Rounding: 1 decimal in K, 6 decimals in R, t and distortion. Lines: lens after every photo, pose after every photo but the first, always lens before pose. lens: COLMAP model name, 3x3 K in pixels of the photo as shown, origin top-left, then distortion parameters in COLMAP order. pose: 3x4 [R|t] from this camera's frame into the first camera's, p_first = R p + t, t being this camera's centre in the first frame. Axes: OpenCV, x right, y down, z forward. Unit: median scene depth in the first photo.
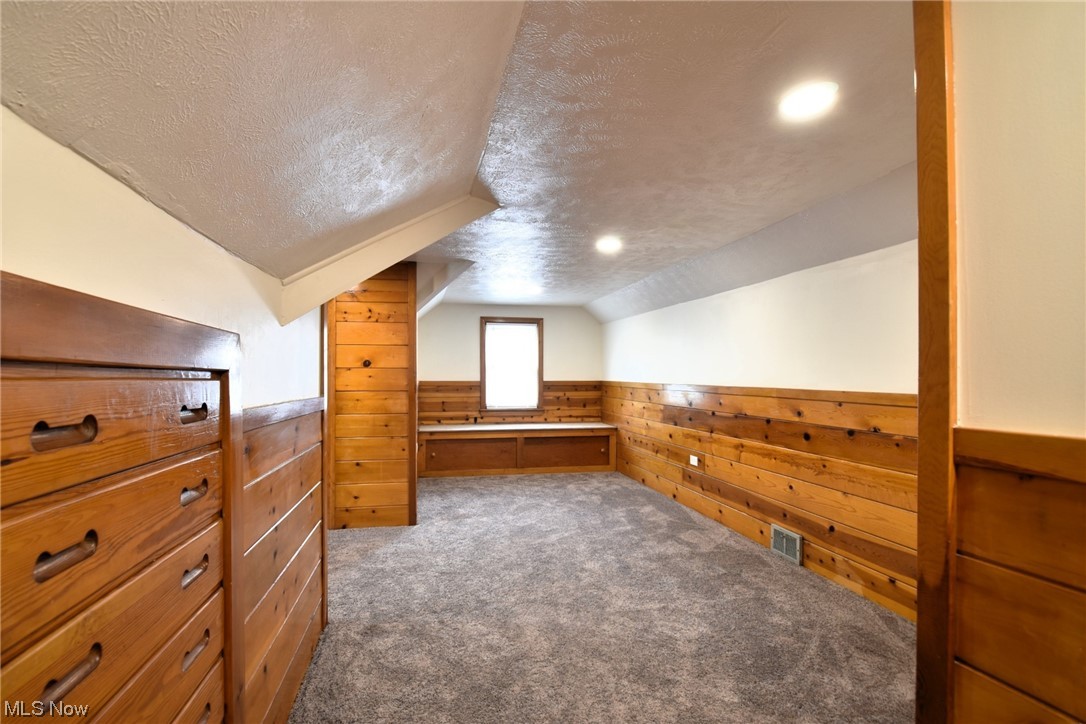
lens RADIAL K [[533.1, 0, 536.9], [0, 533.1, 366.1], [0, 0, 1]] dist [-0.015837, -0.001650]
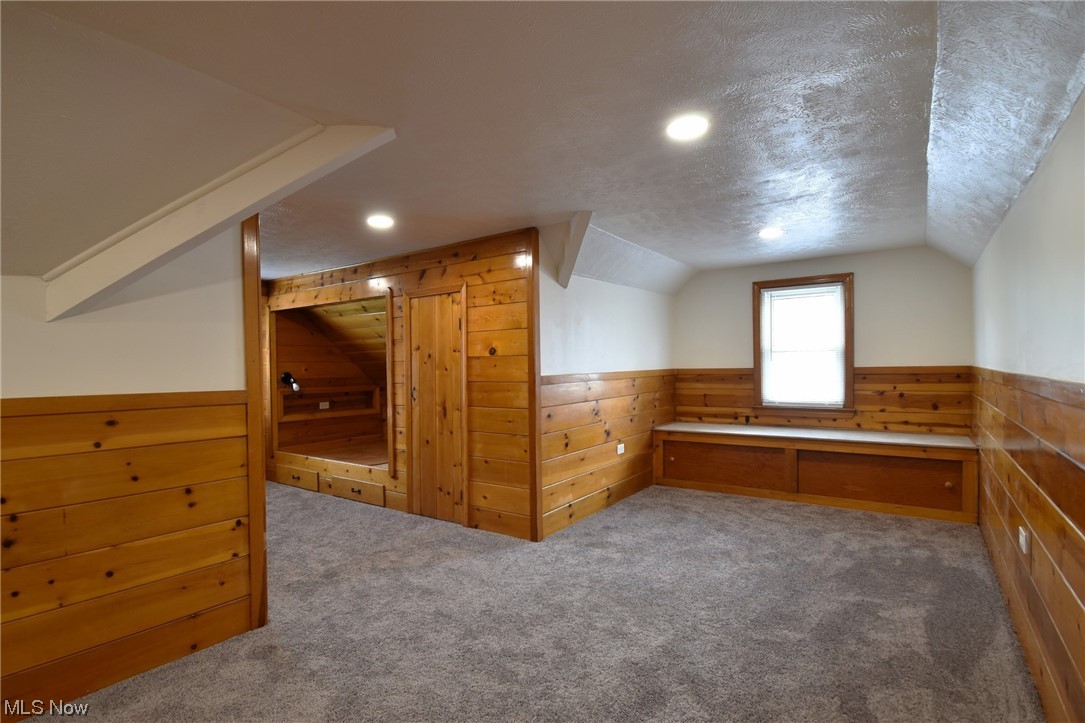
lens RADIAL K [[532.7, 0, 541.2], [0, 532.7, 367.4], [0, 0, 1]] dist [-0.015837, -0.001650]
pose [[0.674373, -0.008521, -0.738341, 0.247413], [0.029911, 0.999428, 0.015785, 0.006399], [0.737785, -0.032730, 0.674242, 0.278159]]
